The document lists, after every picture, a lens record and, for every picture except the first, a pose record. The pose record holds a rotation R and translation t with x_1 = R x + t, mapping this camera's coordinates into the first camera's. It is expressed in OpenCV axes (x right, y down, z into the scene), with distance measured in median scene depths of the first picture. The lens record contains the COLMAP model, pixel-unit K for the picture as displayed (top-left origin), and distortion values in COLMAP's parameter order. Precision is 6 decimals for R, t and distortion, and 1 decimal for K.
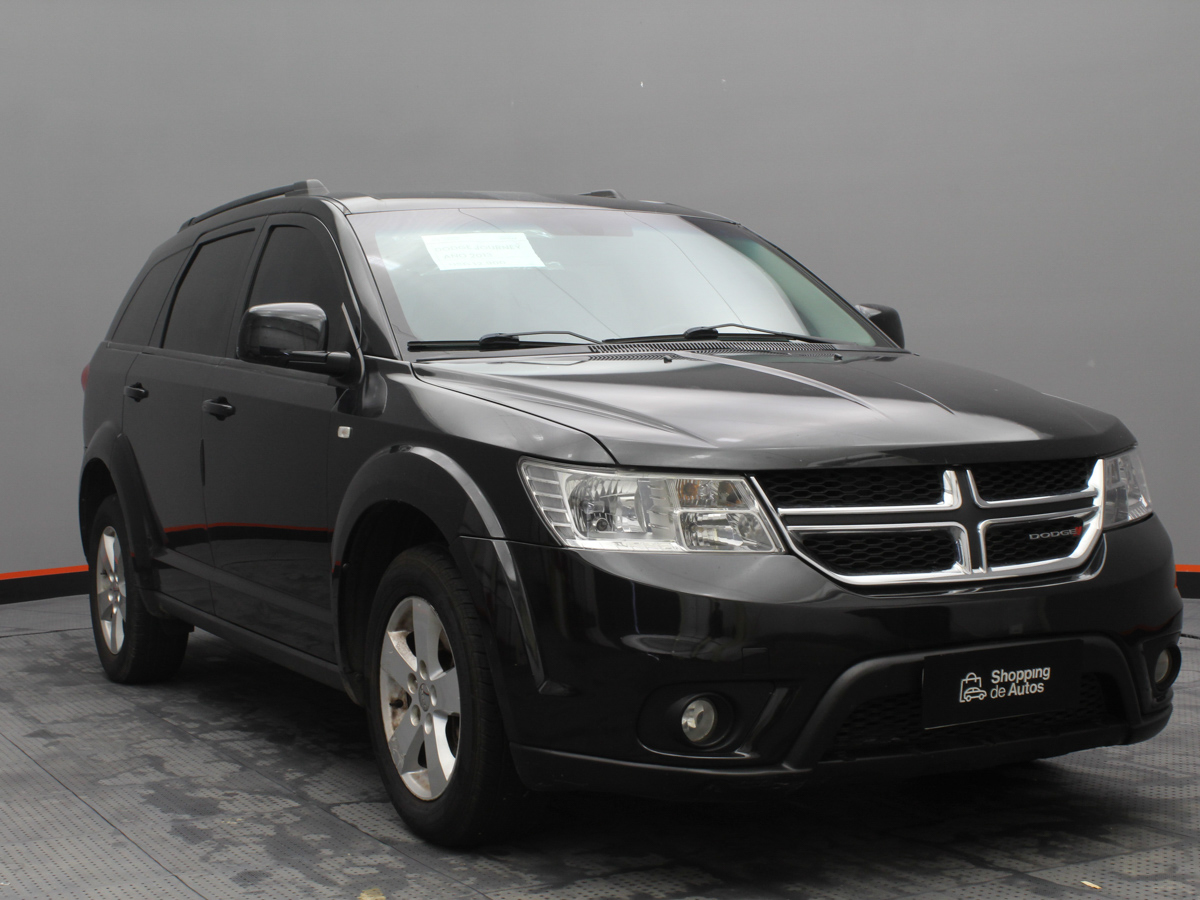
lens RADIAL K [[1845.1, 0, 600.0], [0, 1845.1, 450.0], [0, 0, 1]] dist [0.034605, 0.067194]
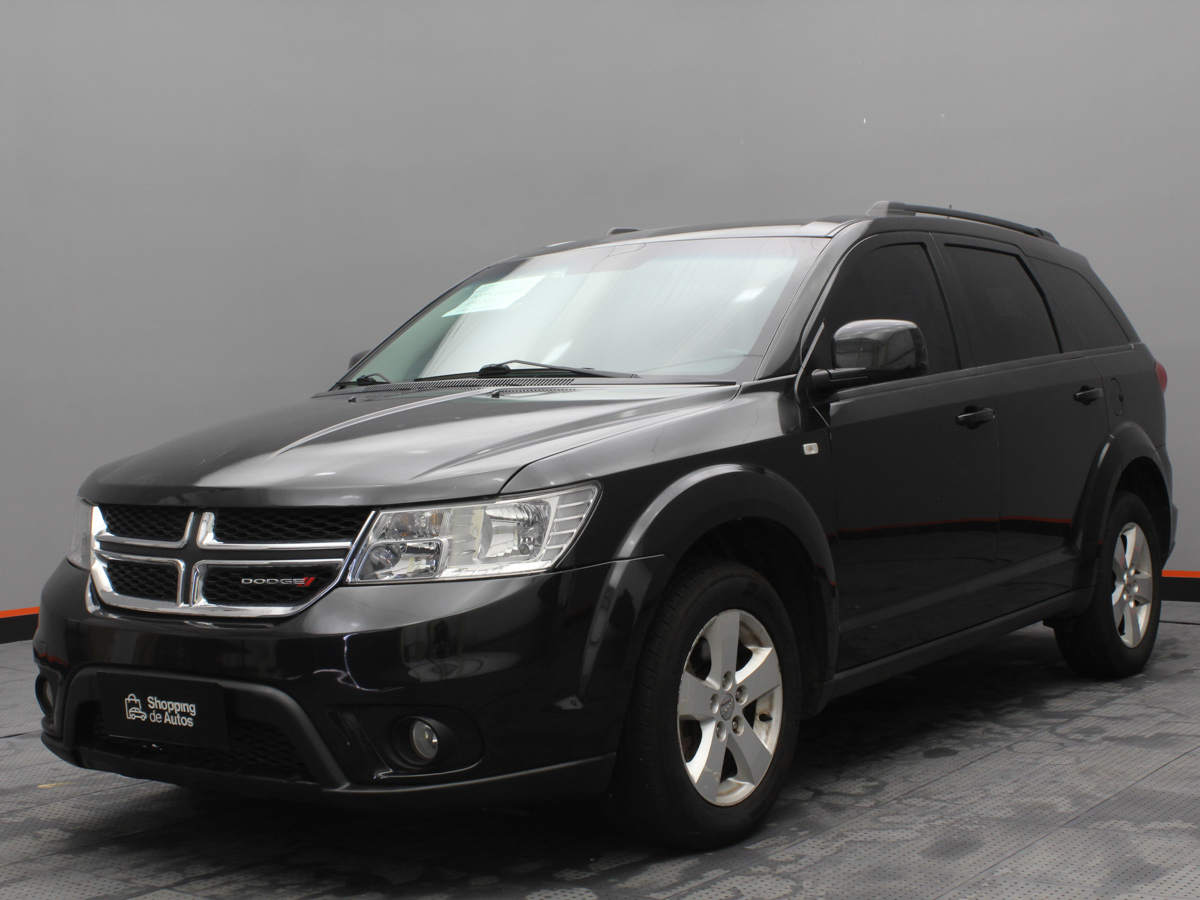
lens RADIAL K [[1822.4, 0, 600.0], [0, 1822.4, 450.0], [0, 0, 1]] dist [-0.073905, -0.067333]
pose [[0.445040, 0.029584, -0.895022, 1.271445], [-0.017299, 0.999552, 0.024438, -0.056108], [0.895344, 0.004608, 0.445352, 0.755247]]
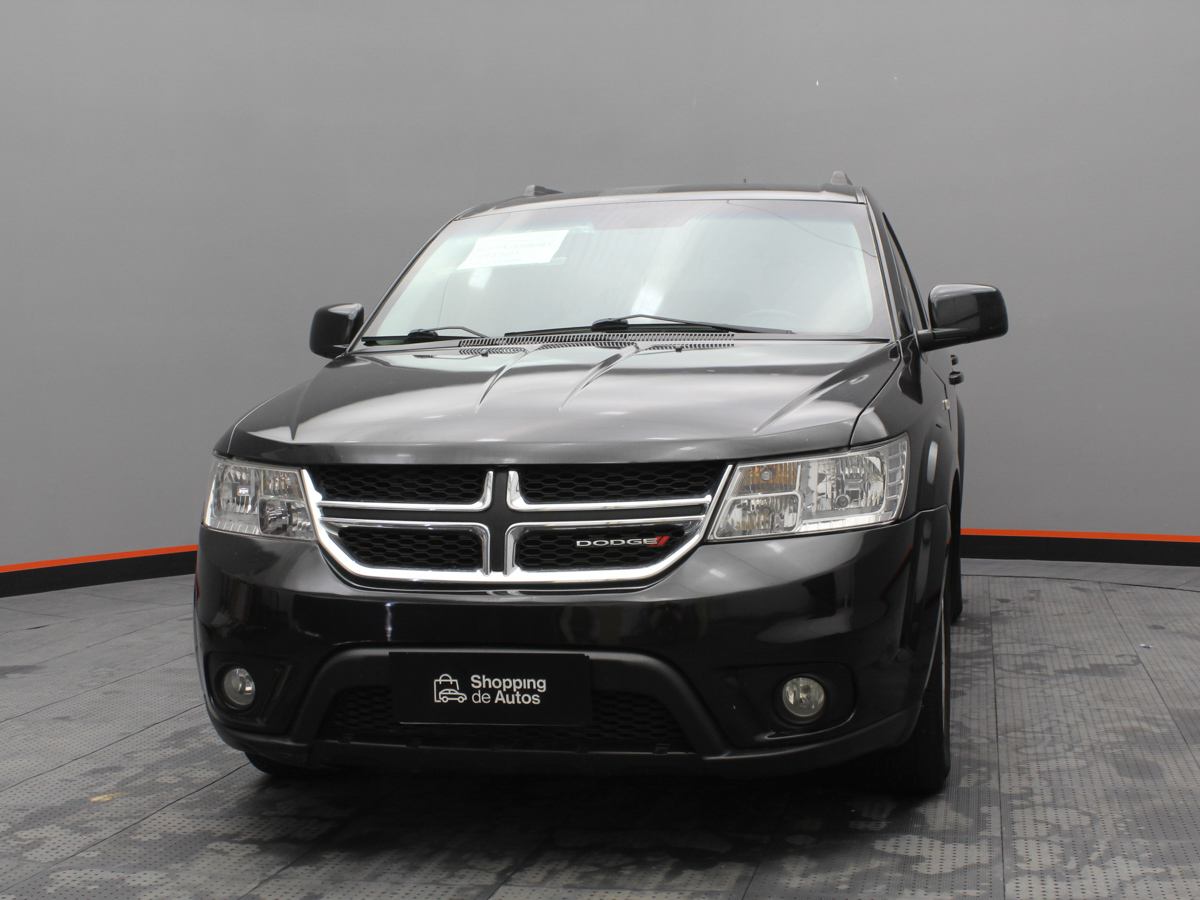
lens RADIAL K [[1868.4, 0, 600.0], [0, 1868.4, 450.0], [0, 0, 1]] dist [-0.266938, -0.029591]
pose [[0.764532, 0.030268, -0.643874, 0.888415], [-0.019540, 0.999526, 0.023785, -0.024733], [0.644289, -0.005604, 0.764761, 0.286761]]
